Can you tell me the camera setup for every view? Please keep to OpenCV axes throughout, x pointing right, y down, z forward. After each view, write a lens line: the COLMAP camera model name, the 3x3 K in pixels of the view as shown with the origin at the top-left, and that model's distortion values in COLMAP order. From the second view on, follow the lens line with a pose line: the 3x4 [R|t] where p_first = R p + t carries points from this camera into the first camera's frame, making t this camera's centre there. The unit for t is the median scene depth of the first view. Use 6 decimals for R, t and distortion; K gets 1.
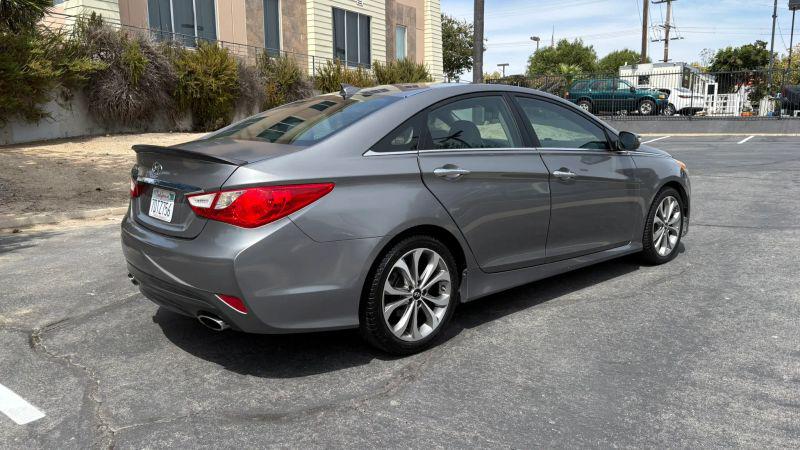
lens RADIAL K [[600.5, 0, 395.3], [0, 600.5, 220.8], [0, 0, 1]] dist [0.054320, -0.055108]
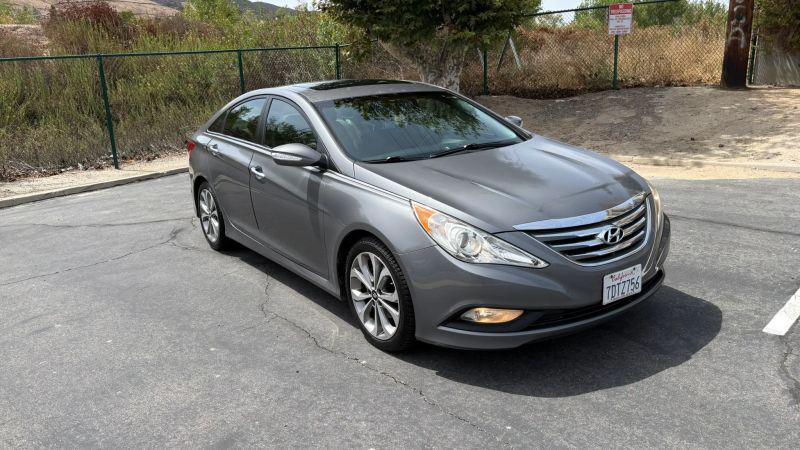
lens RADIAL K [[600.9, 0, 398.7], [0, 600.9, 232.3], [0, 0, 1]] dist [0.050529, -0.044963]
pose [[-0.108323, 0.274704, -0.955408, 1.033028], [-0.111712, 0.951612, 0.286278, -0.245082], [0.987819, 0.137741, -0.072394, 1.039216]]
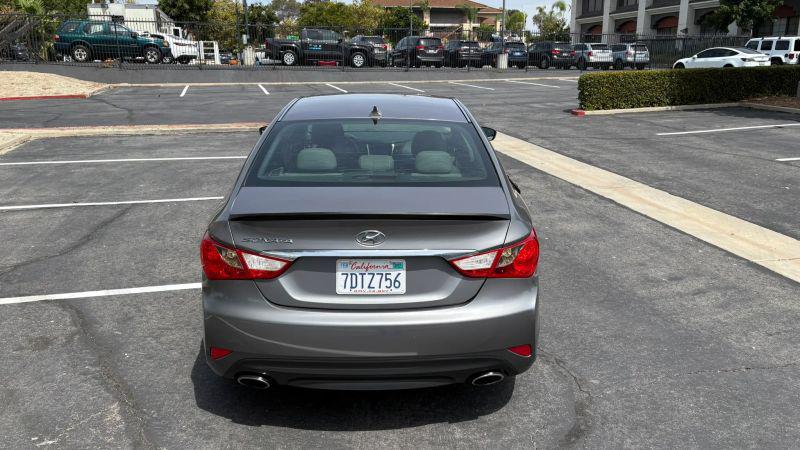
lens RADIAL K [[599.9, 0, 405.1], [0, 599.9, 227.2], [0, 0, 1]] dist [0.058973, -0.064143]
pose [[0.639436, -0.200330, 0.742287, -0.589828], [0.118444, 0.979600, 0.162344, -0.138561], [-0.759666, -0.015889, 0.650119, 0.254745]]
